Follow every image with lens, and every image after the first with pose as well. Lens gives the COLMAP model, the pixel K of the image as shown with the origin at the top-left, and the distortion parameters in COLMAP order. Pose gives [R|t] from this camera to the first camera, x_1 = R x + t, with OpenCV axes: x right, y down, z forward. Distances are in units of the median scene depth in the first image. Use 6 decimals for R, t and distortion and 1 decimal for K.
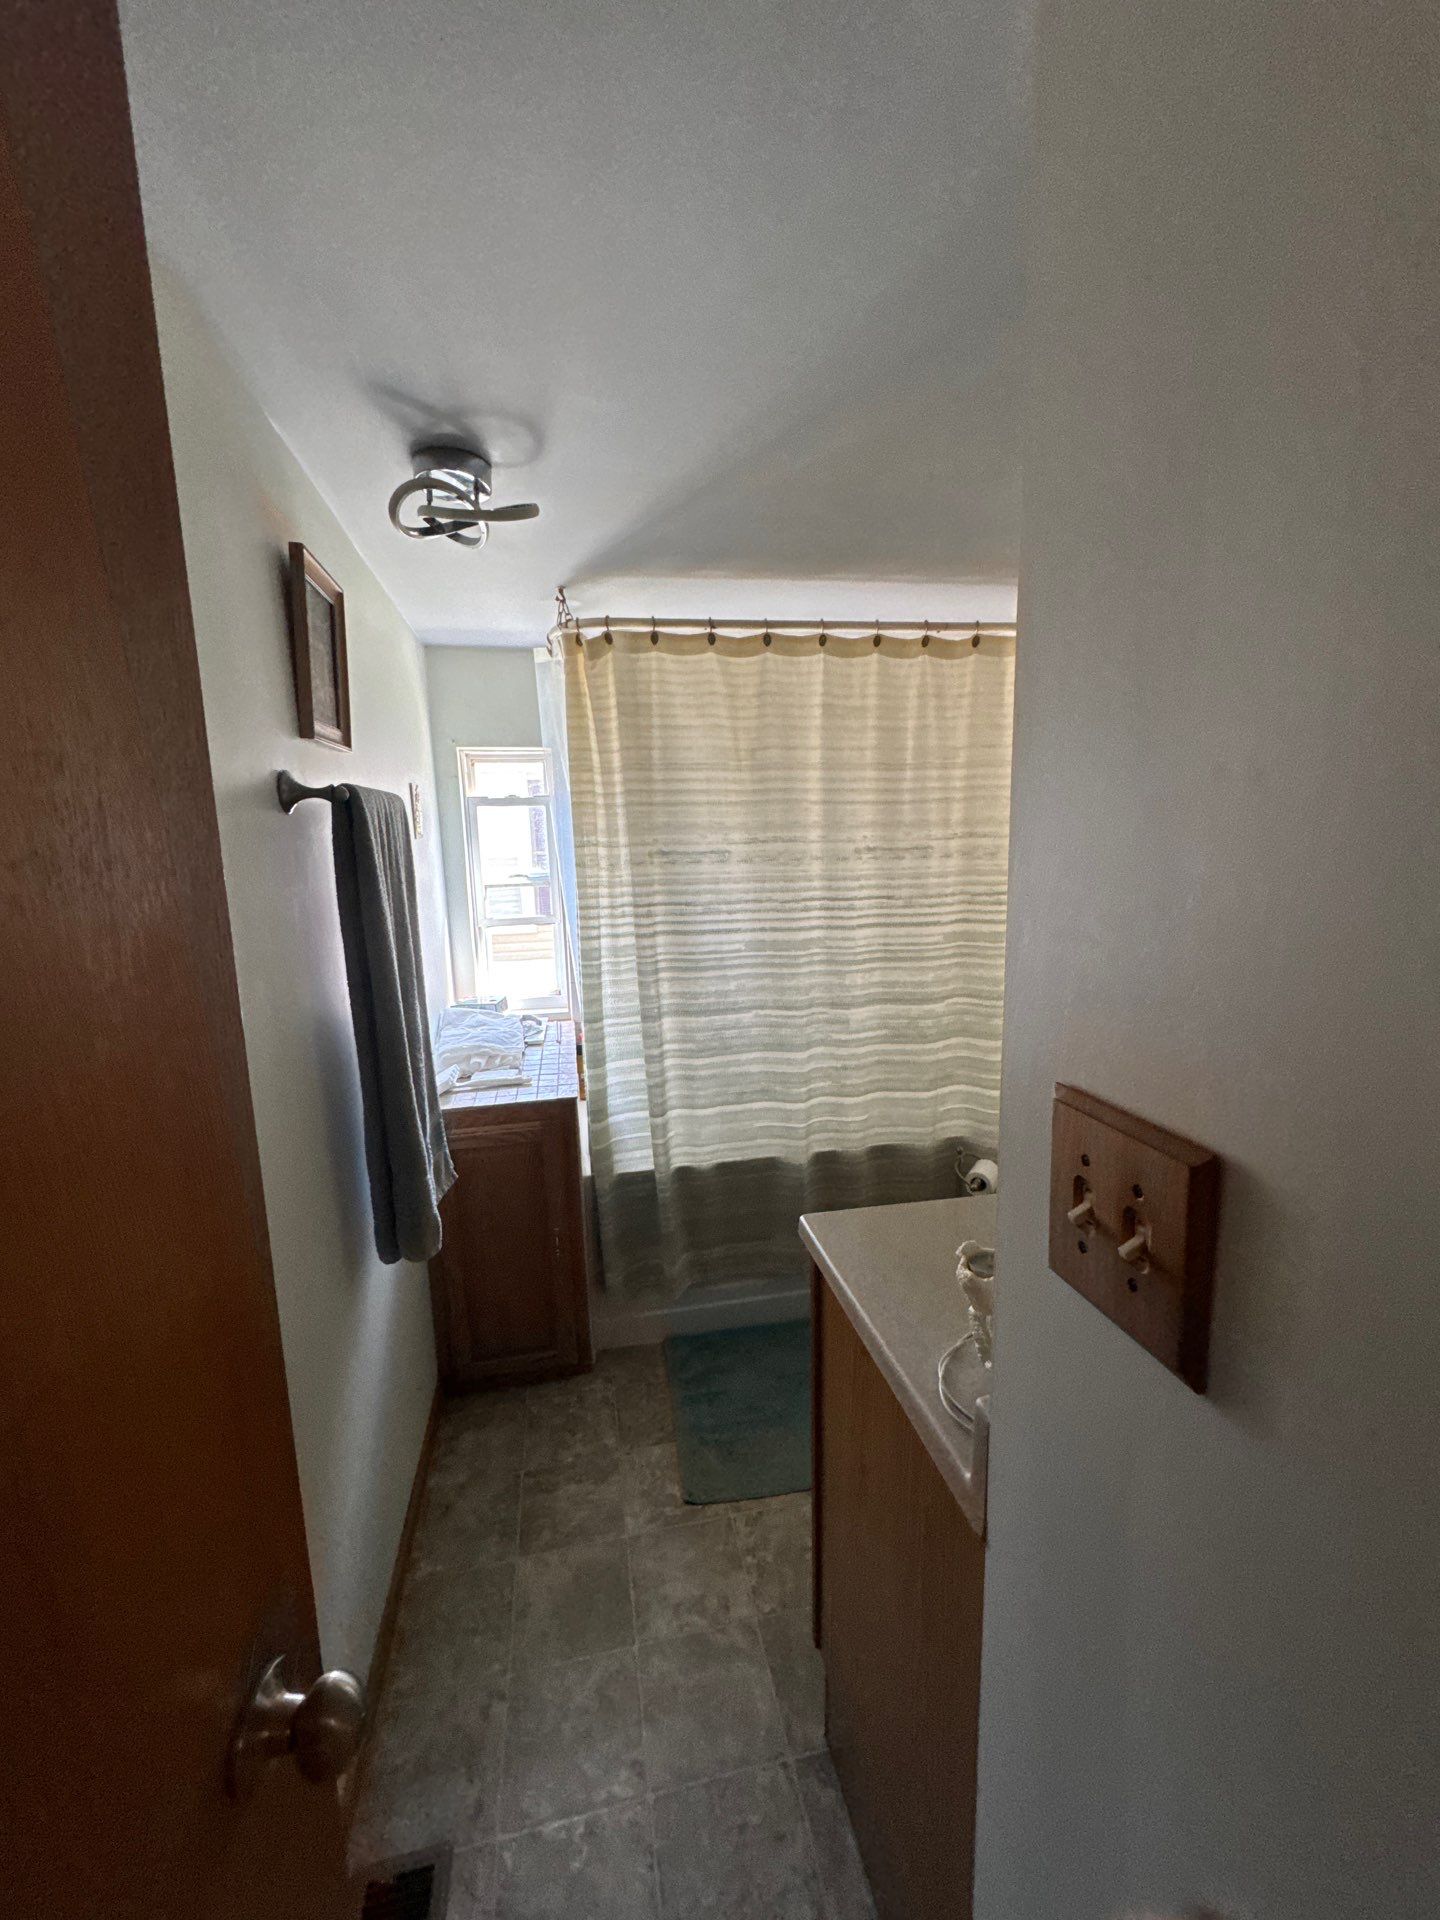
lens RADIAL K [[763.1, 0, 723.0], [0, 763.1, 963.6], [0, 0, 1]] dist [0.001616, -0.000476]
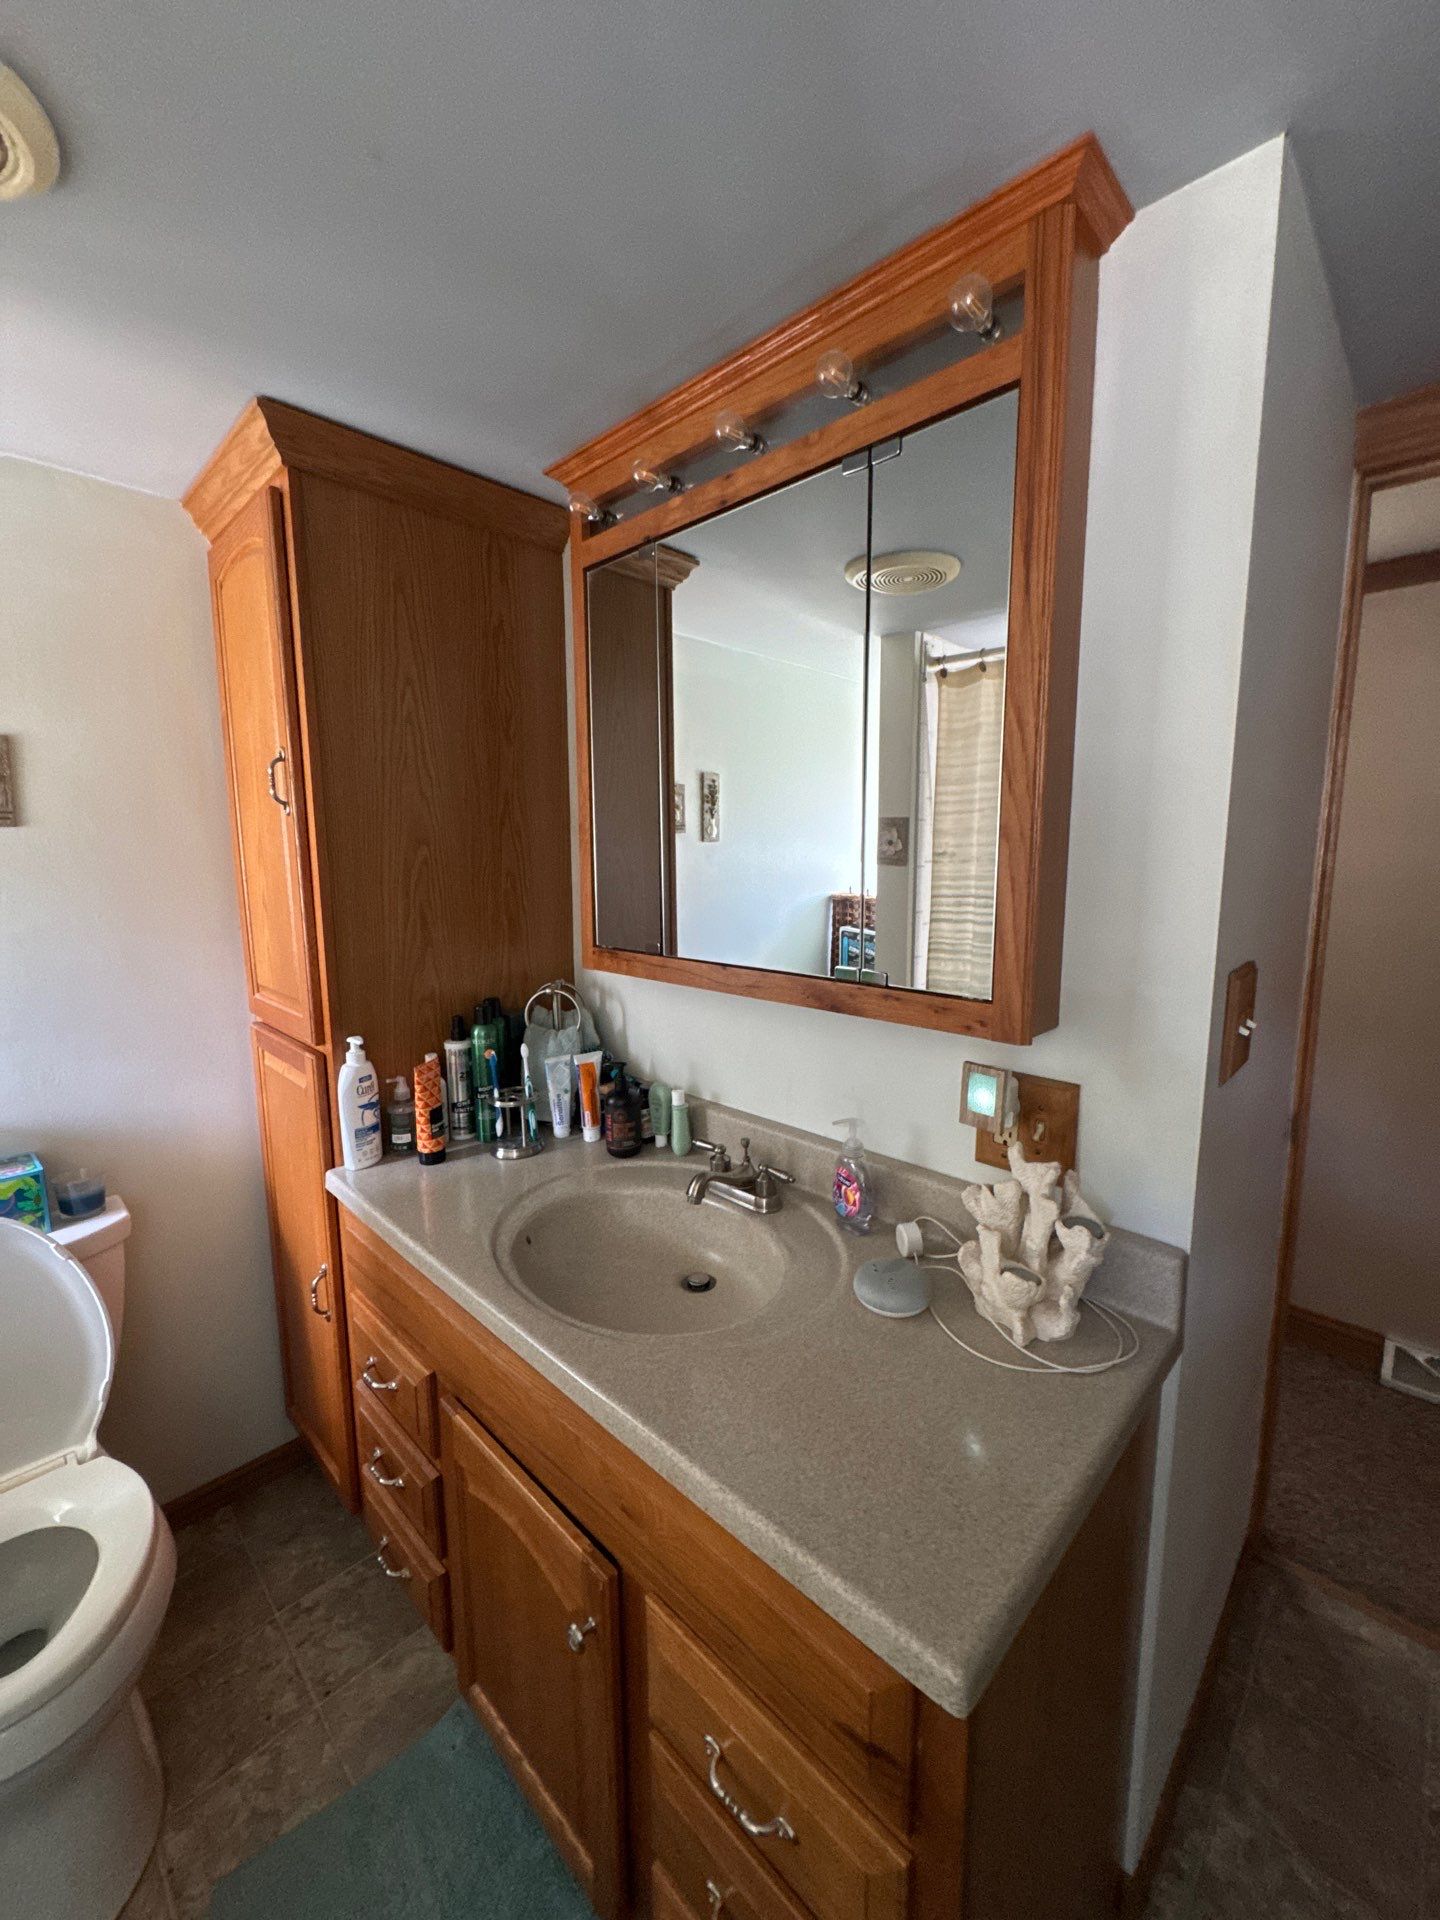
lens RADIAL K [[763.1, 0, 723.3], [0, 763.1, 957.6], [0, 0, 1]] dist [0.001616, -0.000476]
pose [[-0.562092, -0.088372, 0.822340, -1.319896], [0.147781, 0.967544, 0.204988, -0.070352], [-0.813765, 0.236748, -0.530789, 0.782786]]
